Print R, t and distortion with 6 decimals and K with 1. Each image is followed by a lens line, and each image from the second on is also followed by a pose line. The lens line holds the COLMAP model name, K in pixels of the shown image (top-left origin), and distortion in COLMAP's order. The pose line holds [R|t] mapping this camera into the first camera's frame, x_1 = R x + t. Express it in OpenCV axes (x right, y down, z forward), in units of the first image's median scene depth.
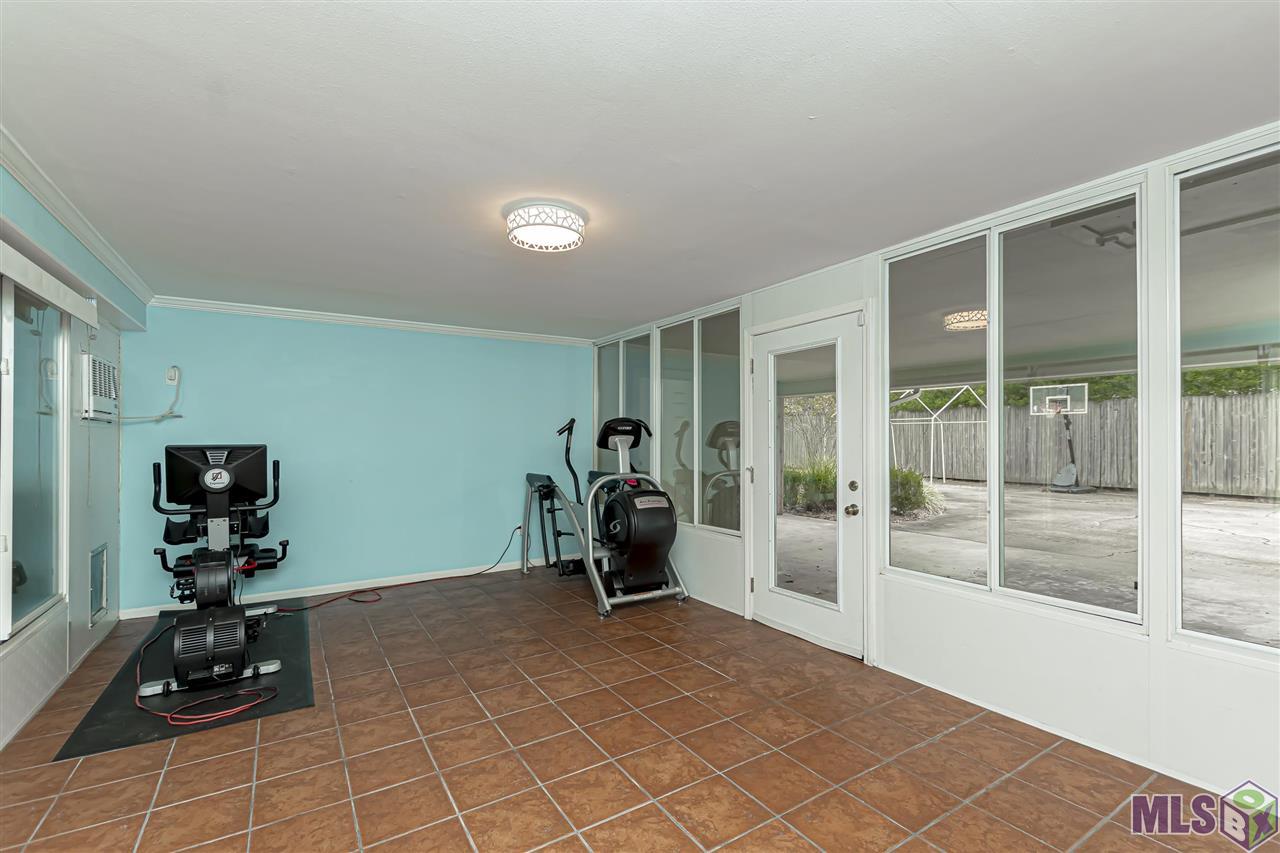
lens RADIAL K [[577.5, 0, 641.5], [0, 577.5, 437.4], [0, 0, 1]] dist [0.005606, -0.003098]
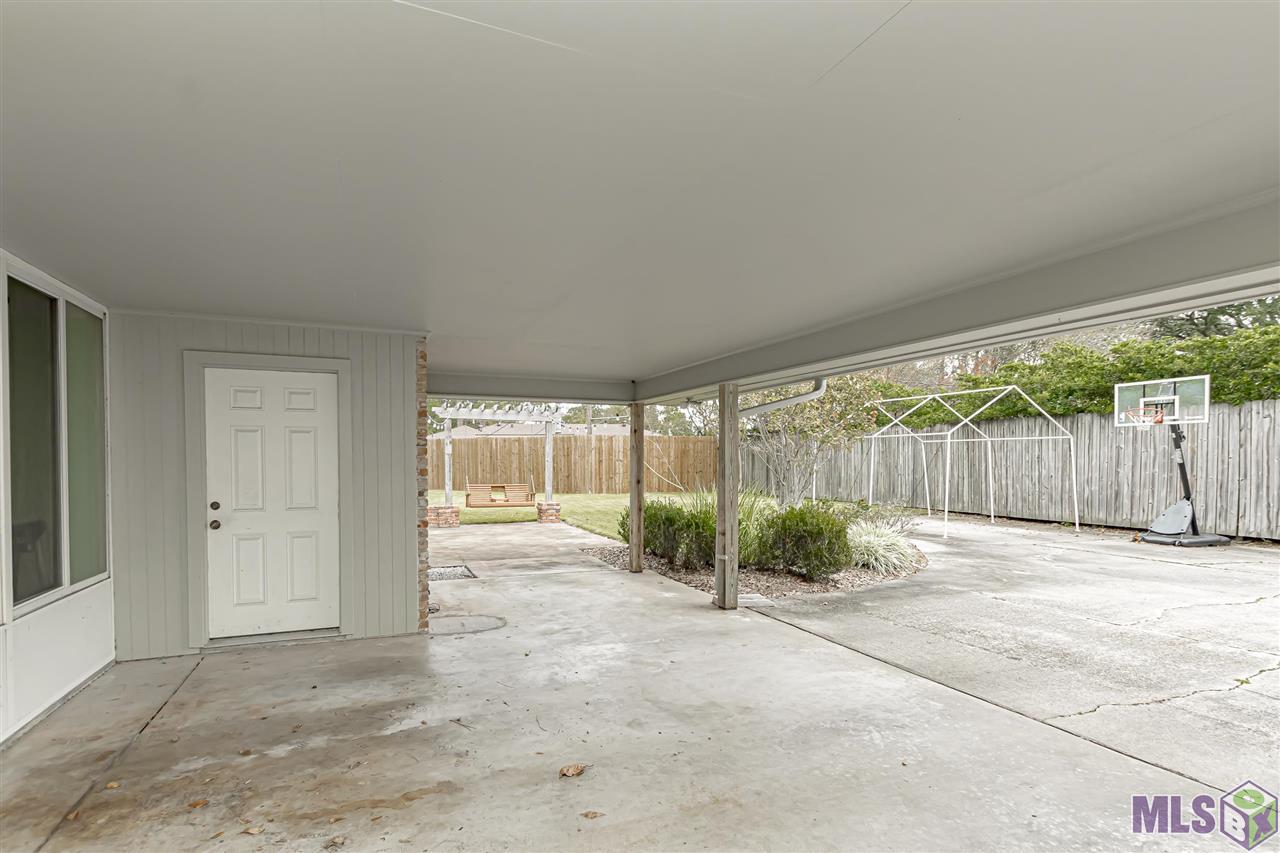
lens RADIAL K [[577.5, 0, 636.2], [0, 577.5, 470.8], [0, 0, 1]] dist [0.005606, -0.003098]
pose [[0.977972, 0.003059, -0.208712, 0.821098], [0.000993, 0.999813, 0.019303, -0.002972], [0.208732, -0.019085, 0.977787, 0.693832]]
